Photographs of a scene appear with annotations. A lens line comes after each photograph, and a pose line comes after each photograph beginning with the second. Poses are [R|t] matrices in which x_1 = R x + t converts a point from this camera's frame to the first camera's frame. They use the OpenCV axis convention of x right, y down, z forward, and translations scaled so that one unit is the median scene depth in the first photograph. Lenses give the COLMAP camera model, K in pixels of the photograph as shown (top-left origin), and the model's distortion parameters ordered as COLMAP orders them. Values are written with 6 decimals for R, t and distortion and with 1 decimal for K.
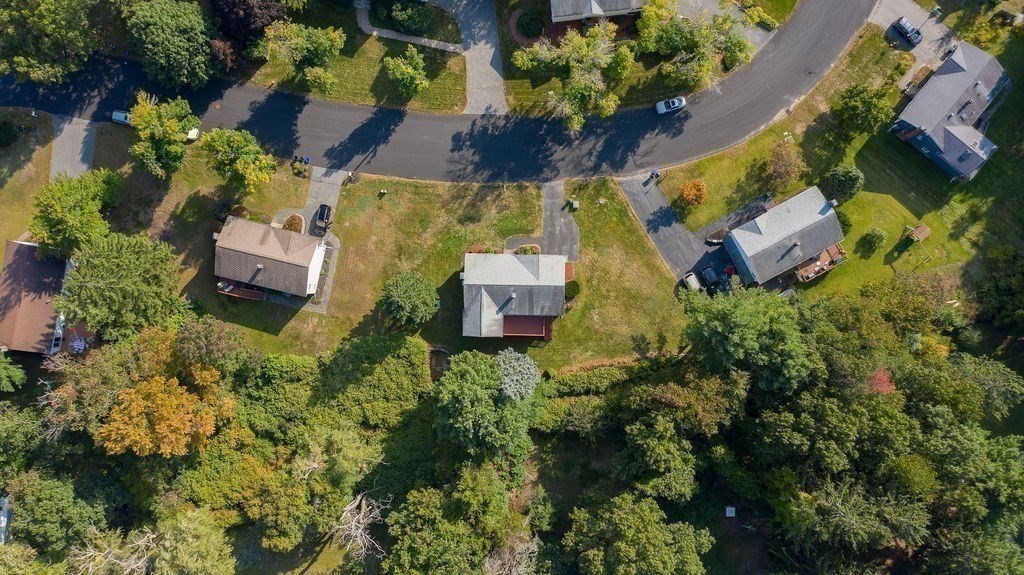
lens RADIAL K [[812.2, 0, 510.4], [0, 812.2, 296.4], [0, 0, 1]] dist [0.012661, 0.002729]
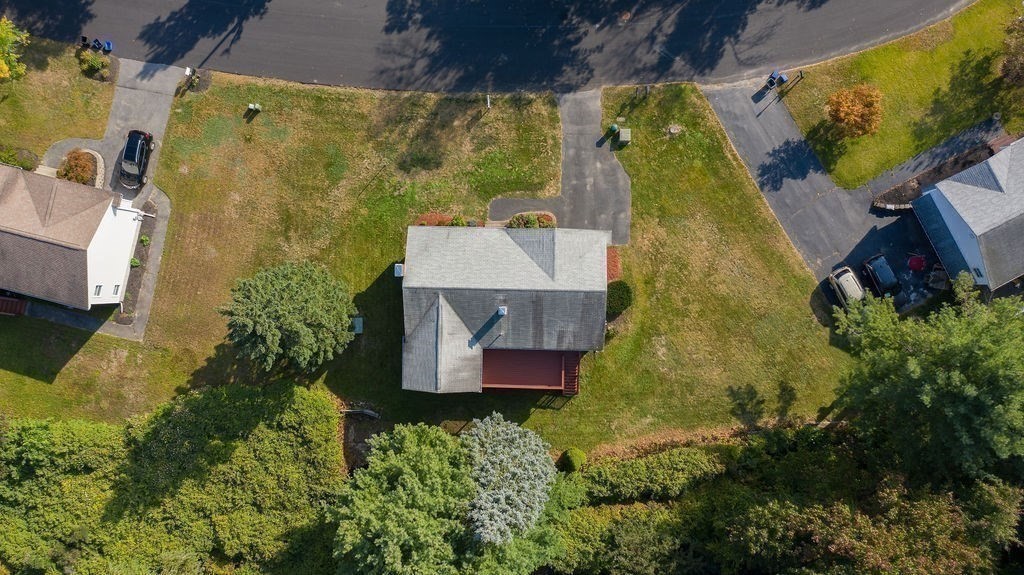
lens RADIAL K [[812.2, 0, 503.3], [0, 812.2, 279.7], [0, 0, 1]] dist [0.012661, 0.002729]
pose [[0.999913, 0.006005, -0.011751, 0.009586], [-0.006255, 0.999752, -0.021358, -0.008749], [0.011620, 0.021430, 0.999703, 0.480965]]
